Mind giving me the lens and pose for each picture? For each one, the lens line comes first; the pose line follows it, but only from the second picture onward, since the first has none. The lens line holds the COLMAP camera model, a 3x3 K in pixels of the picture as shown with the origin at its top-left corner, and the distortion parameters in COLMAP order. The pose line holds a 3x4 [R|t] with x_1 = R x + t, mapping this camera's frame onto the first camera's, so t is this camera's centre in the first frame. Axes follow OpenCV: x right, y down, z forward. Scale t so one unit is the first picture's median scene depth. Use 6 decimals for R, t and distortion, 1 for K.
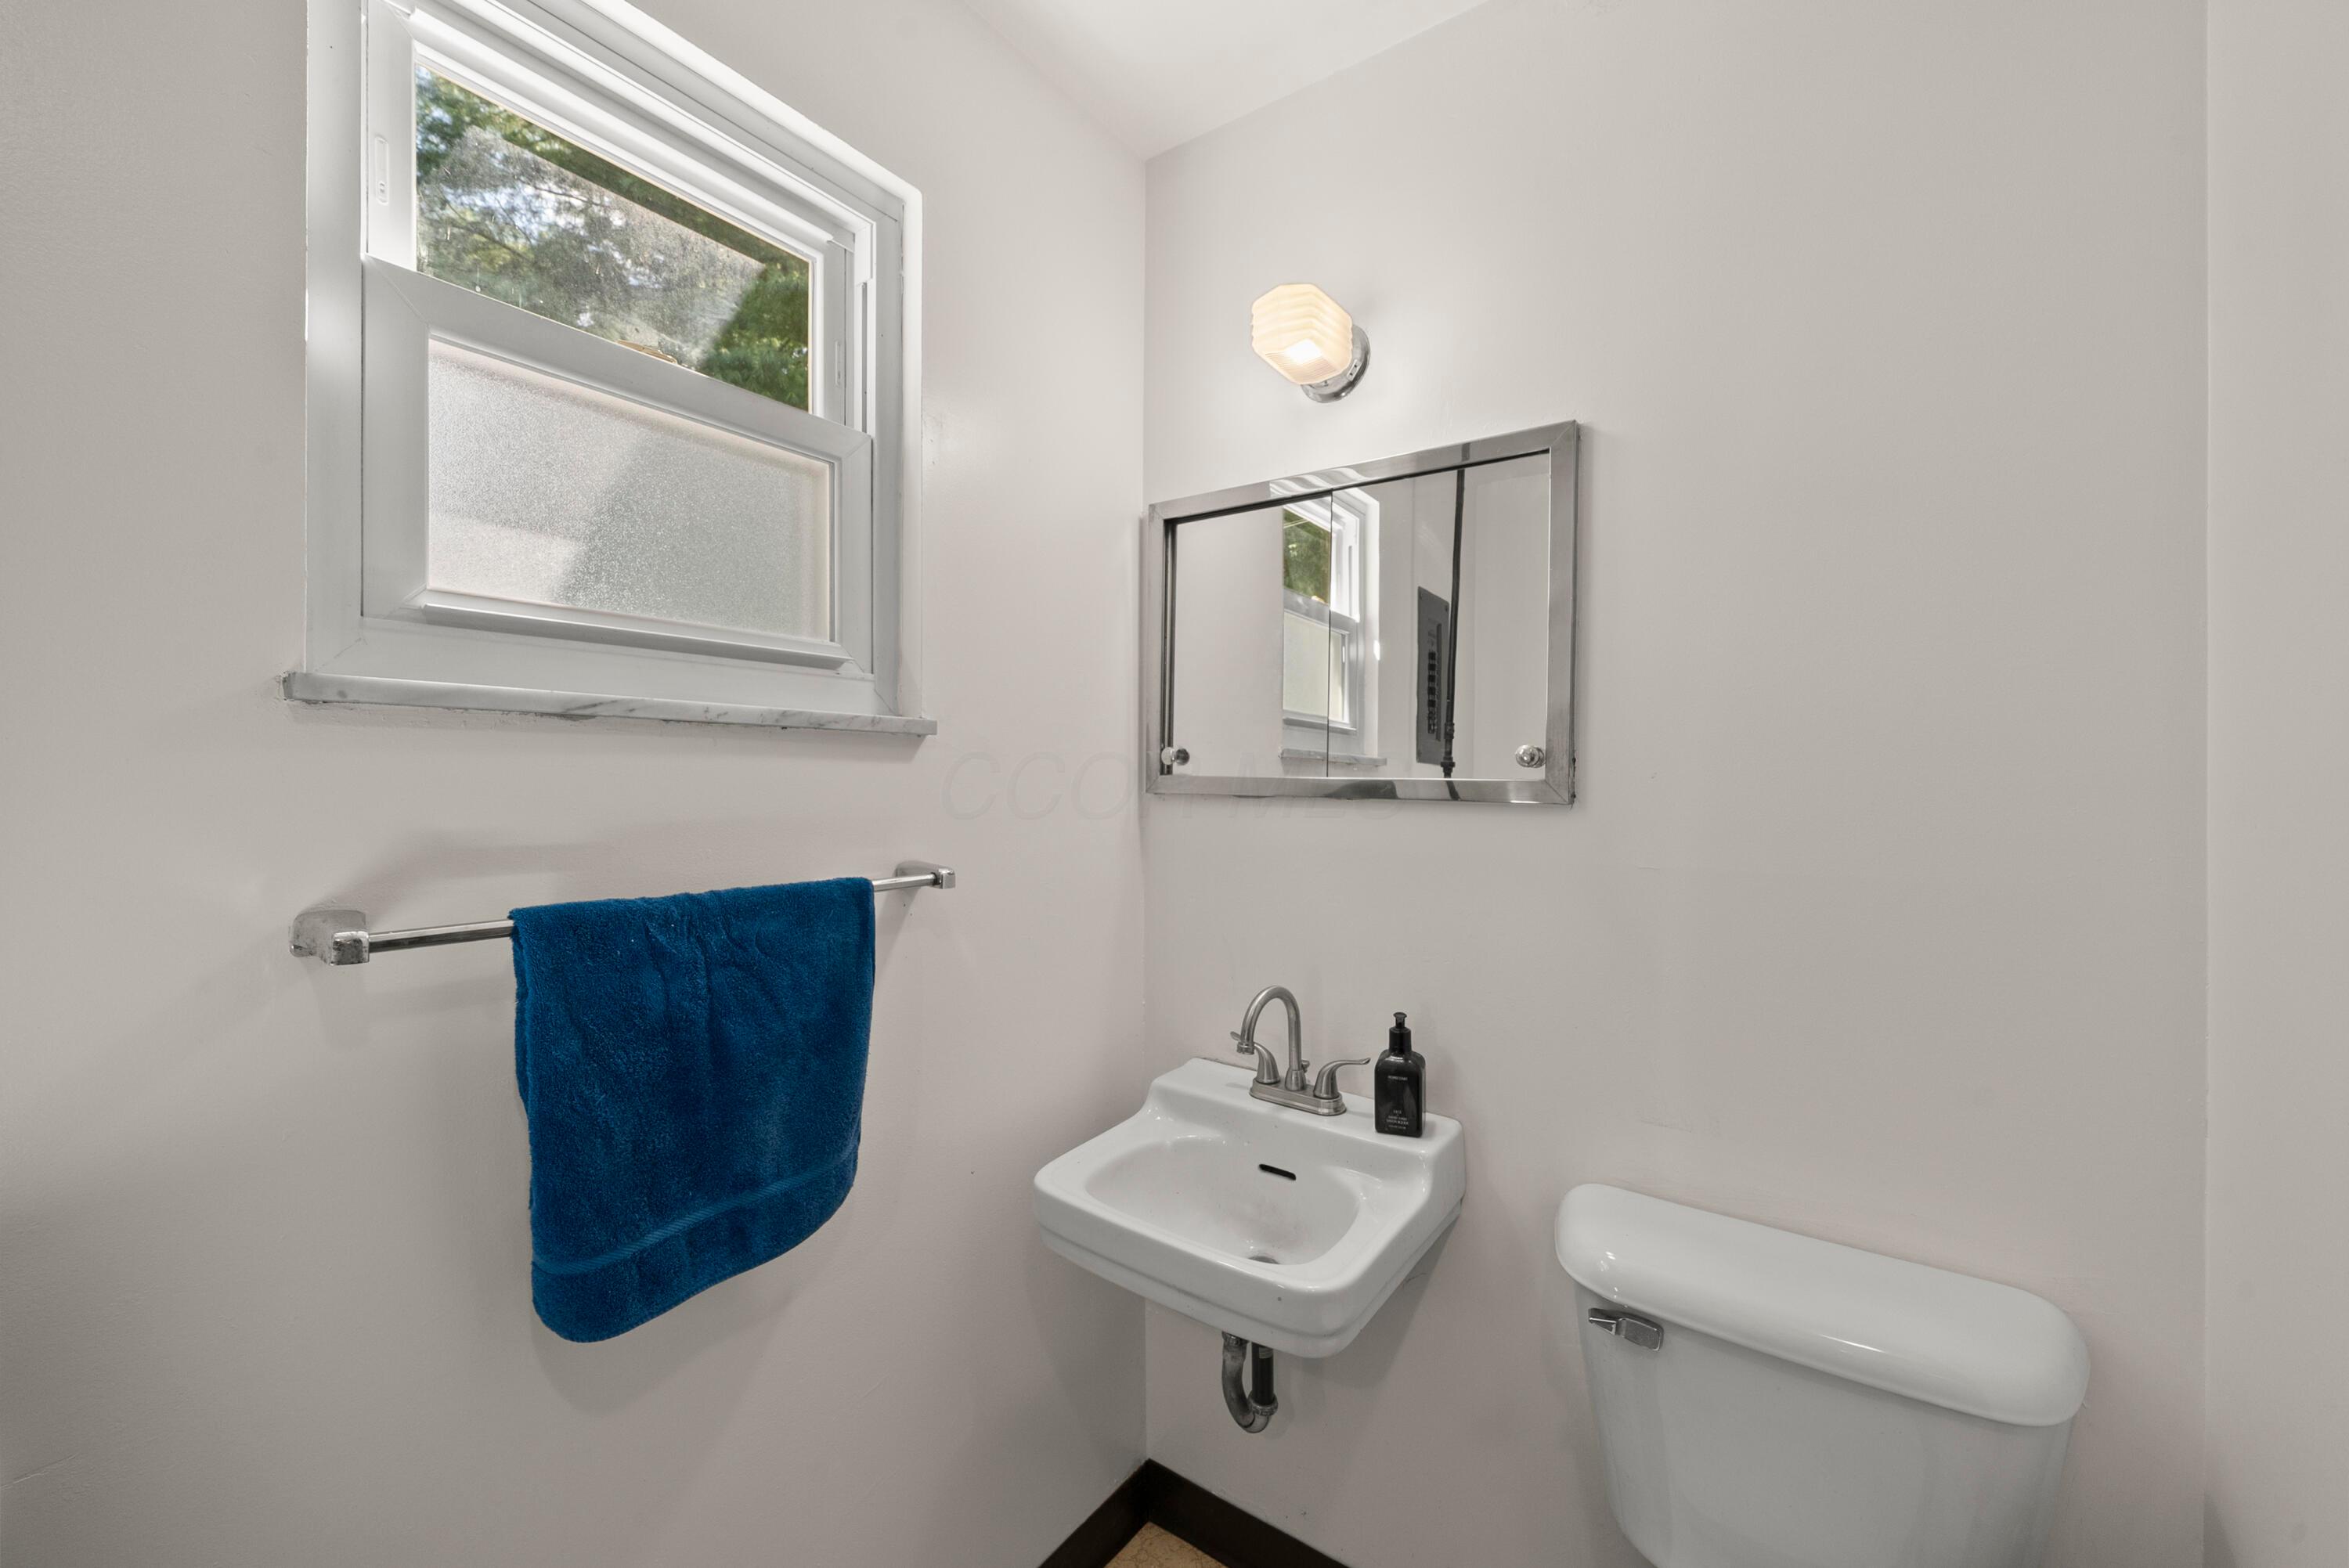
lens RADIAL K [[931.7, 0, 1175.1], [0, 931.7, 783.6], [0, 0, 1]] dist [-0.005235, 0.000722]
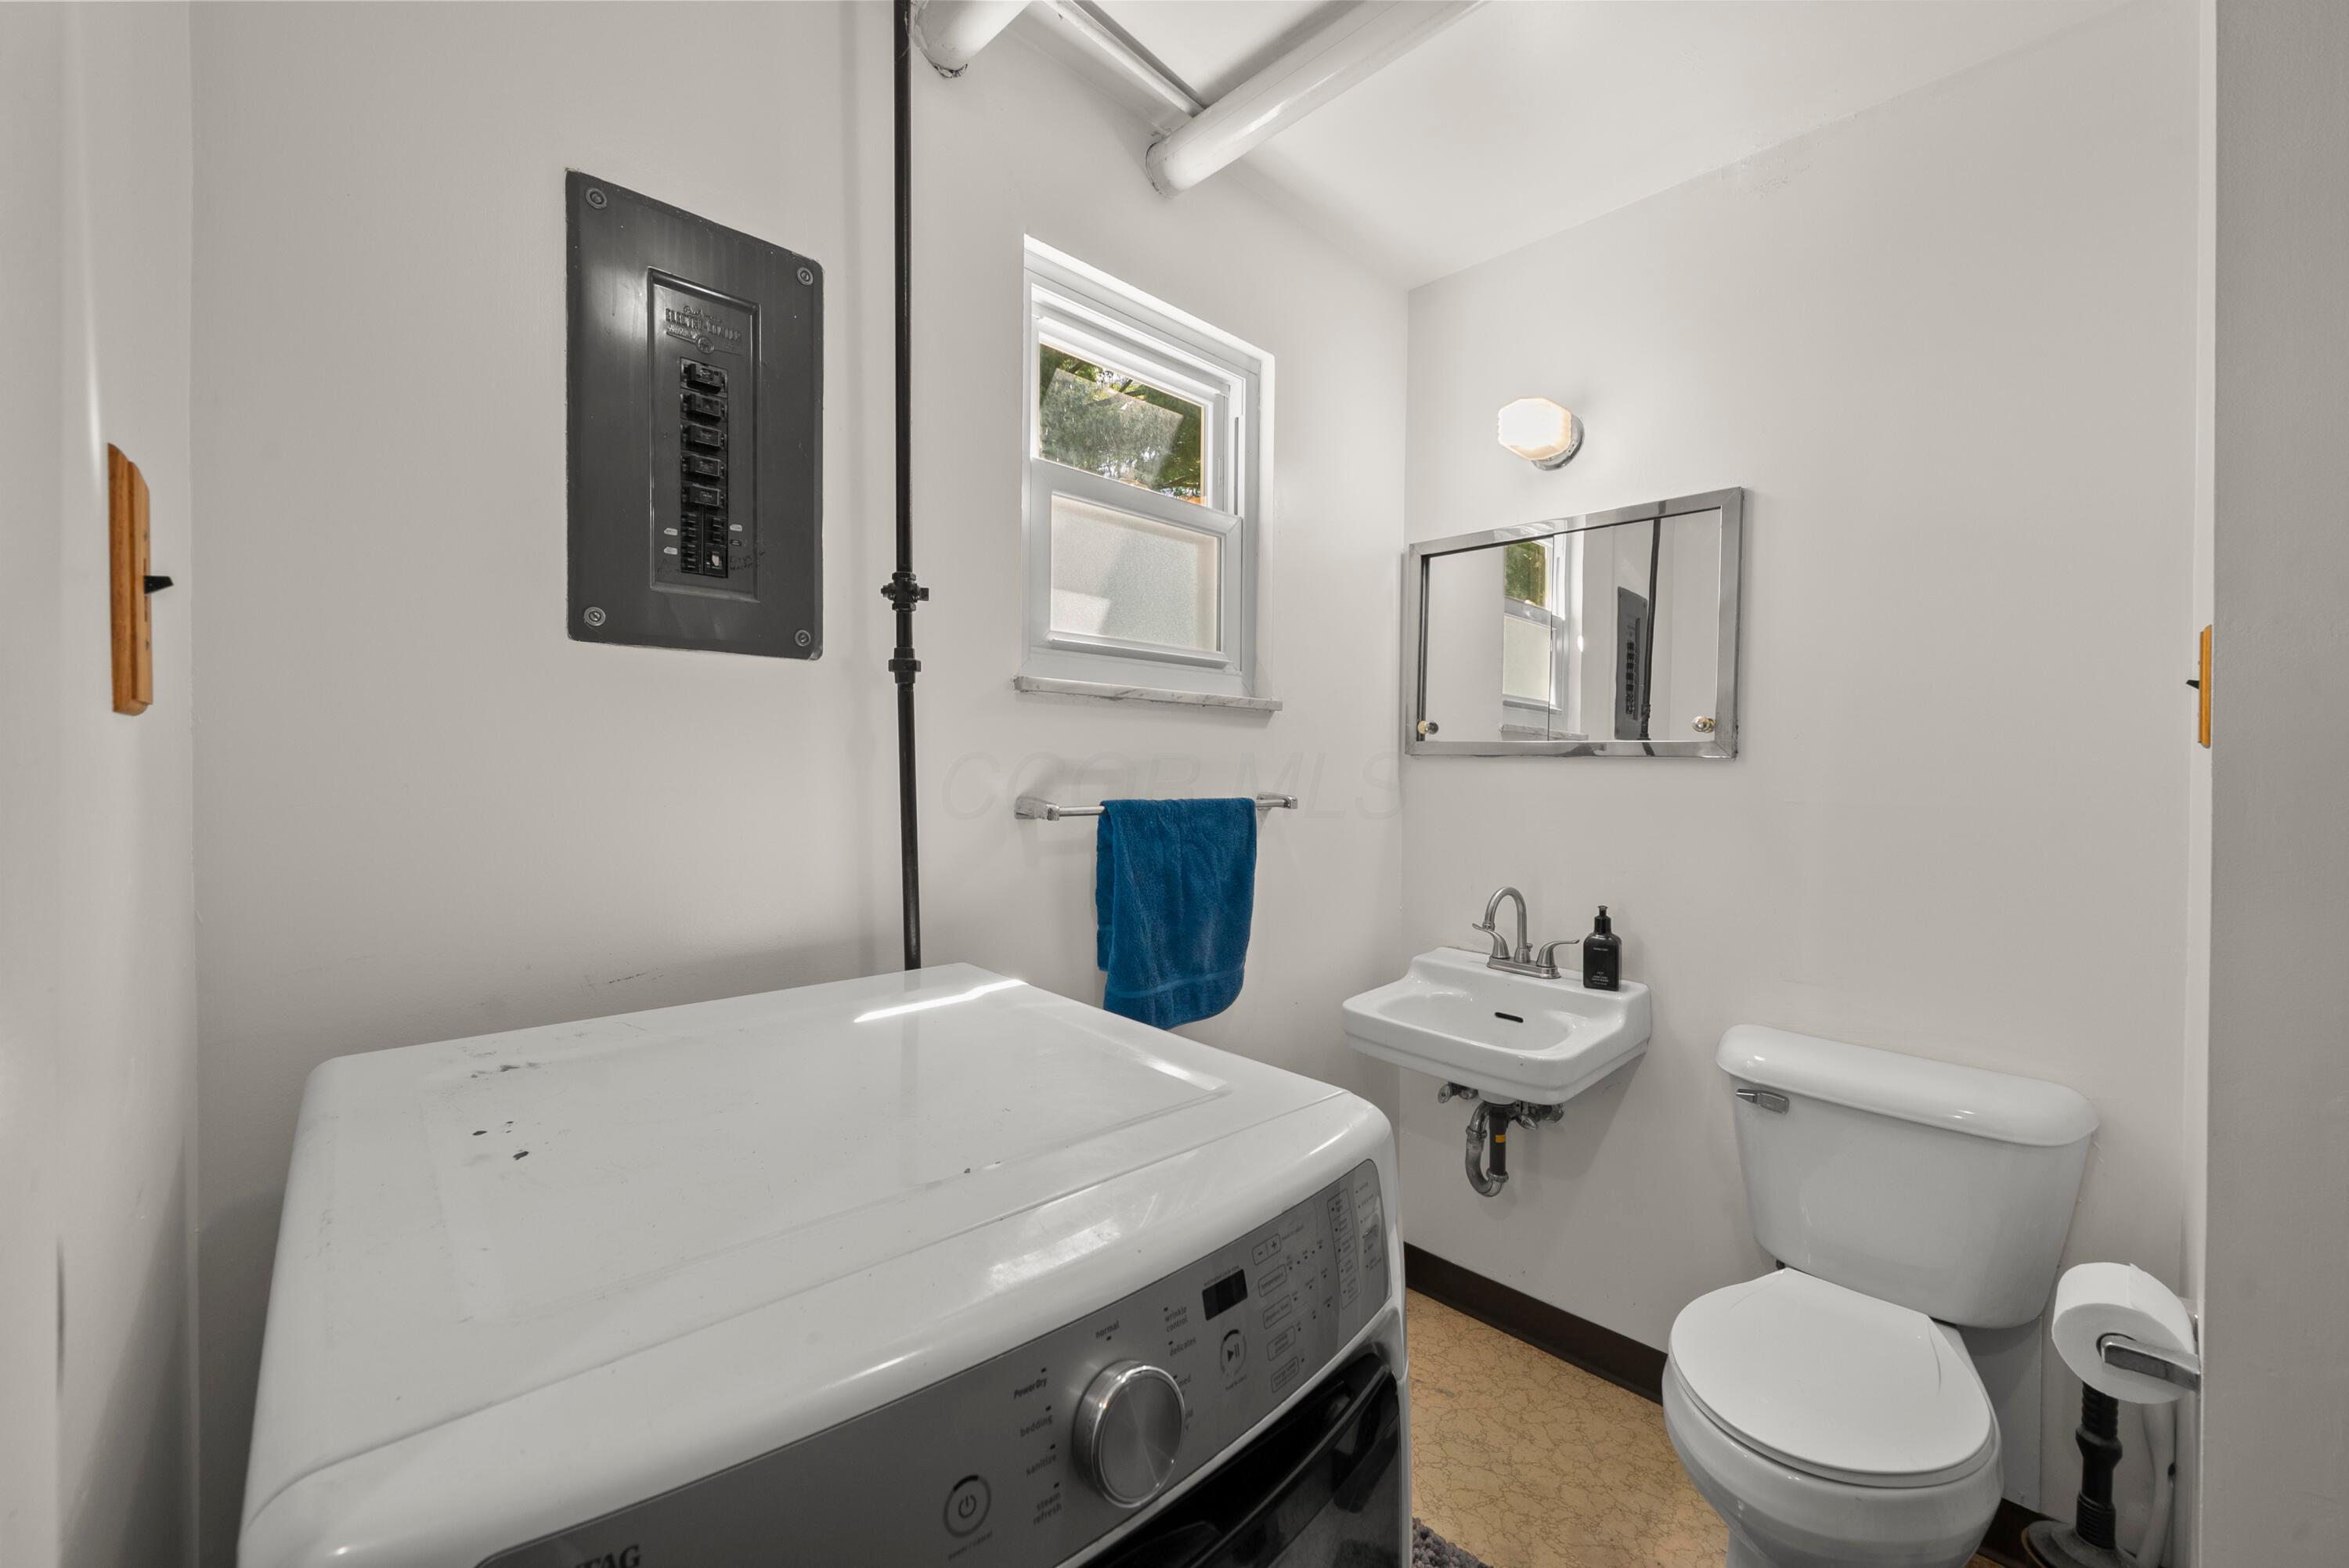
lens RADIAL K [[931.7, 0, 1164.6], [0, 931.7, 774.5], [0, 0, 1]] dist [-0.005235, 0.000722]
pose [[0.981231, 0.009260, -0.192615, -0.149645], [-0.008305, 0.999949, 0.005765, 0.045738], [0.192658, -0.004057, 0.981258, -0.545559]]
